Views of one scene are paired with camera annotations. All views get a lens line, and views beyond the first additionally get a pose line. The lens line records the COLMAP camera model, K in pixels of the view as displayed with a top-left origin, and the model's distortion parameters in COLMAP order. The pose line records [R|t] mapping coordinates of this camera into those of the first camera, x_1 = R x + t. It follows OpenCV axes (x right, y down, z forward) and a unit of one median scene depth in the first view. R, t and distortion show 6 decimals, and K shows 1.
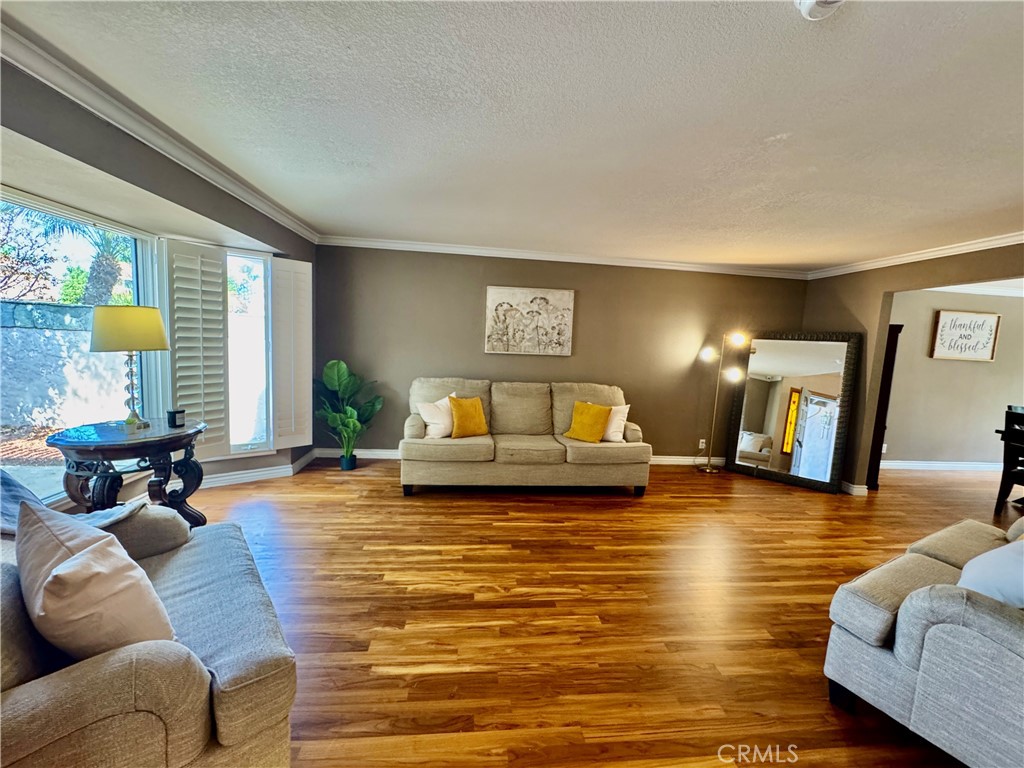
lens RADIAL K [[409.6, 0, 514.3], [0, 409.6, 382.3], [0, 0, 1]] dist [-0.002859, 0.000212]
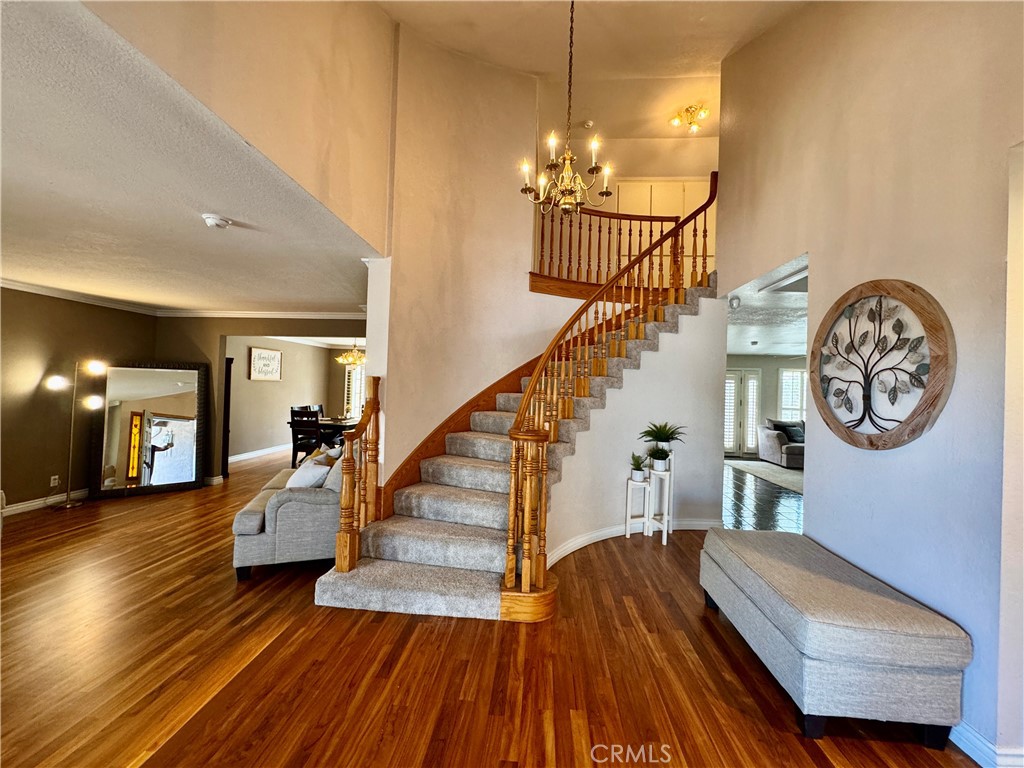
lens RADIAL K [[409.6, 0, 514.3], [0, 409.6, 382.3], [0, 0, 1]] dist [-0.002859, 0.000212]
pose [[0.180050, -0.036473, 0.982981, -0.275219], [0.083241, 0.996293, 0.021720, -0.004187], [-0.980129, 0.077914, 0.182418, -0.214598]]
